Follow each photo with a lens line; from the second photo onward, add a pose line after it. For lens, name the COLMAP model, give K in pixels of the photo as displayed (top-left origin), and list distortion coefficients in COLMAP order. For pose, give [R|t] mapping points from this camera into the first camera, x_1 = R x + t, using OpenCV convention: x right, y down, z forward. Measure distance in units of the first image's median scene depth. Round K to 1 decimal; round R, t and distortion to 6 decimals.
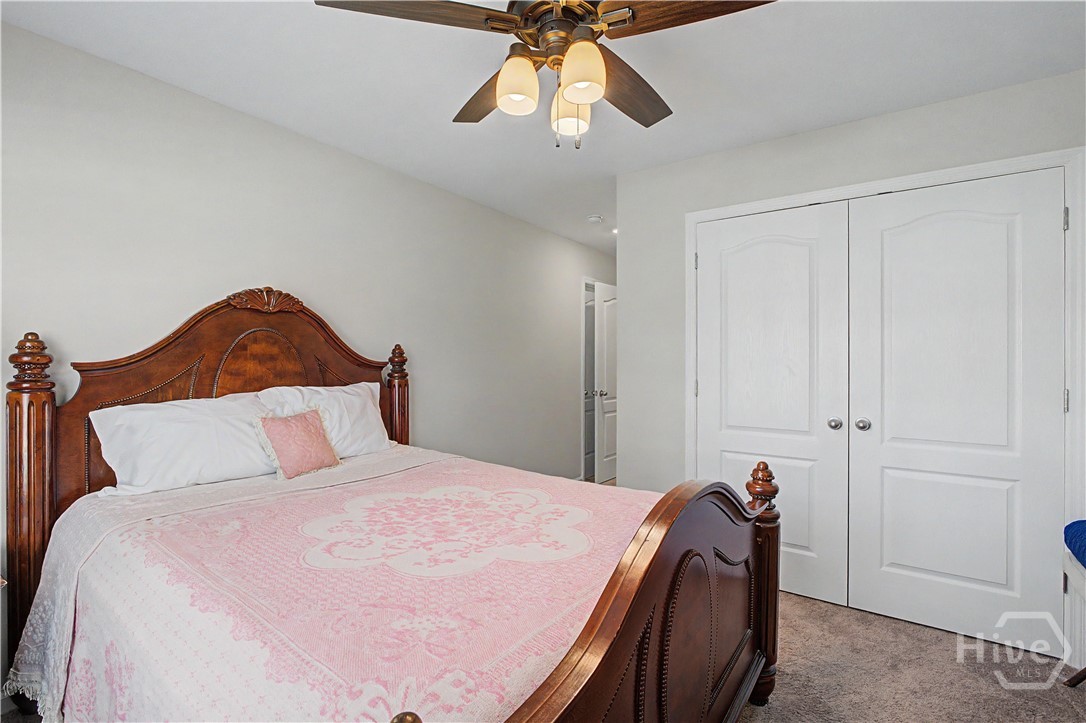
lens RADIAL K [[473.2, 0, 547.0], [0, 473.2, 363.9], [0, 0, 1]] dist [-0.017656, -0.000072]
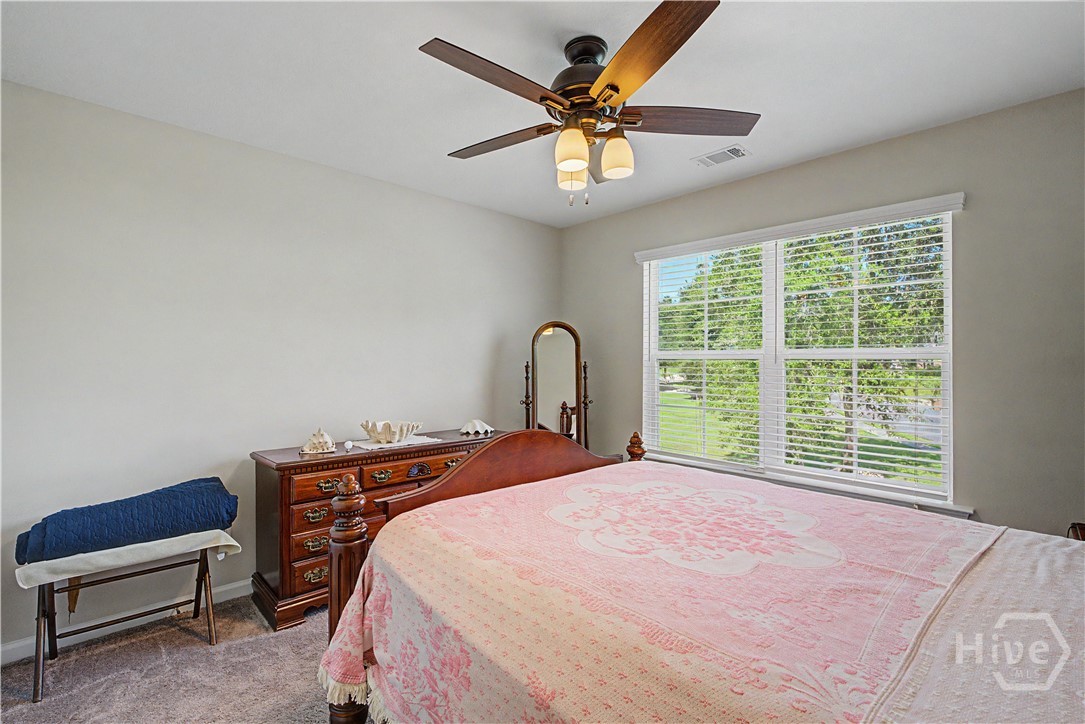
lens RADIAL K [[472.8, 0, 546.5], [0, 472.8, 364.4], [0, 0, 1]] dist [-0.017656, -0.000072]
pose [[-0.979438, -0.000492, 0.201743, -0.119358], [-0.000520, 1.000000, -0.000085, -0.010822], [-0.201743, -0.000188, -0.979439, 2.046826]]
